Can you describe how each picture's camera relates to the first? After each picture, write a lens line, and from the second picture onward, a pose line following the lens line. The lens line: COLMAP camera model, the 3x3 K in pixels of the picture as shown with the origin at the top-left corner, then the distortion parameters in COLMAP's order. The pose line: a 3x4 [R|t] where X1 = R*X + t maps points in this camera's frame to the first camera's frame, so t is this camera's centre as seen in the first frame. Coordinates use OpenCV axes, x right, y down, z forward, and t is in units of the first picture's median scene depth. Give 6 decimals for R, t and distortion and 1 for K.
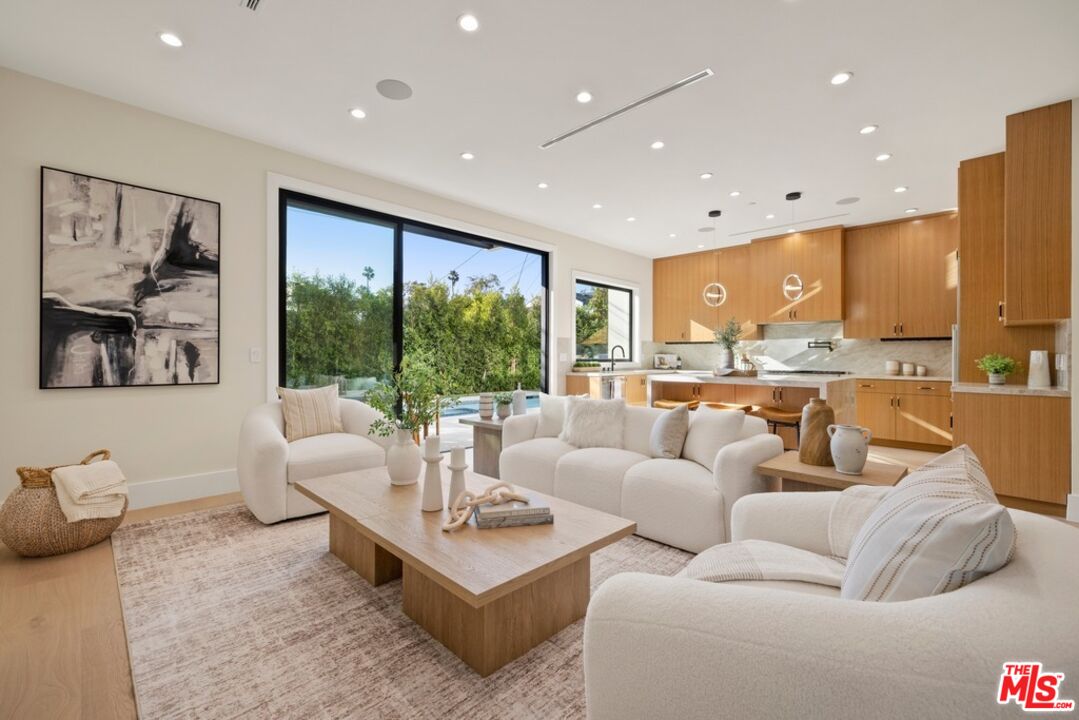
lens RADIAL K [[457.6, 0, 535.0], [0, 457.6, 358.6], [0, 0, 1]] dist [-0.000520, -0.000074]
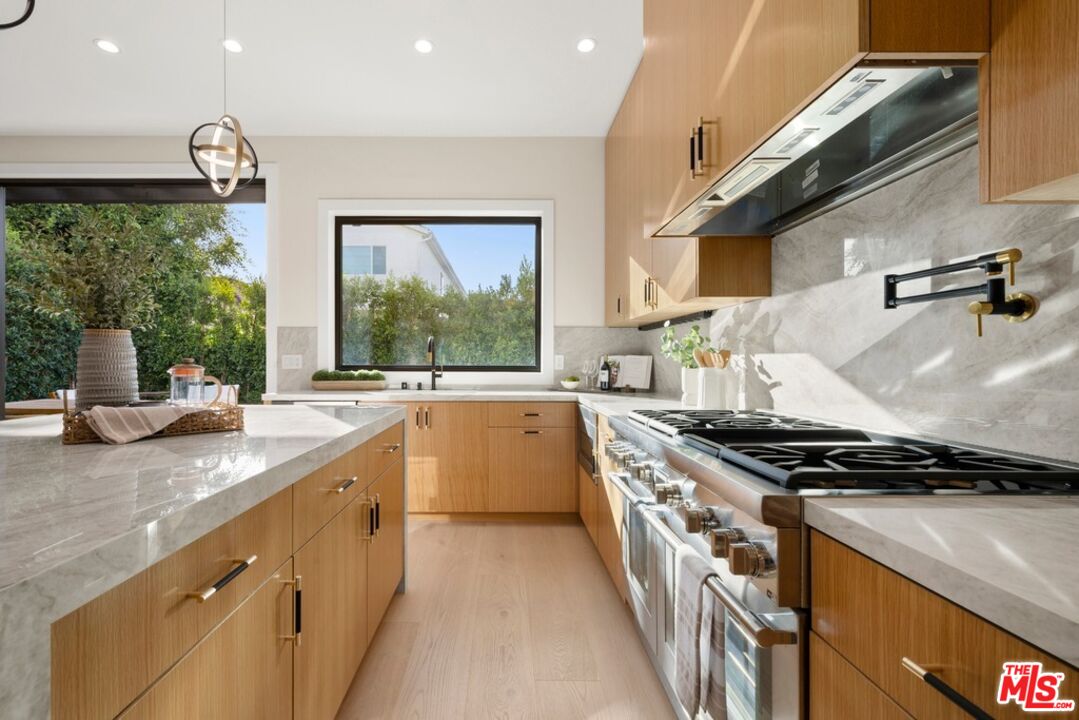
lens RADIAL K [[457.6, 0, 535.0], [0, 457.6, 358.6], [0, 0, 1]] dist [-0.000520, -0.000074]
pose [[0.757645, -0.005980, -0.652639, 0.565133], [0.001915, 0.999974, -0.006940, -0.002905], [0.652664, 0.004008, 0.757637, 0.705388]]
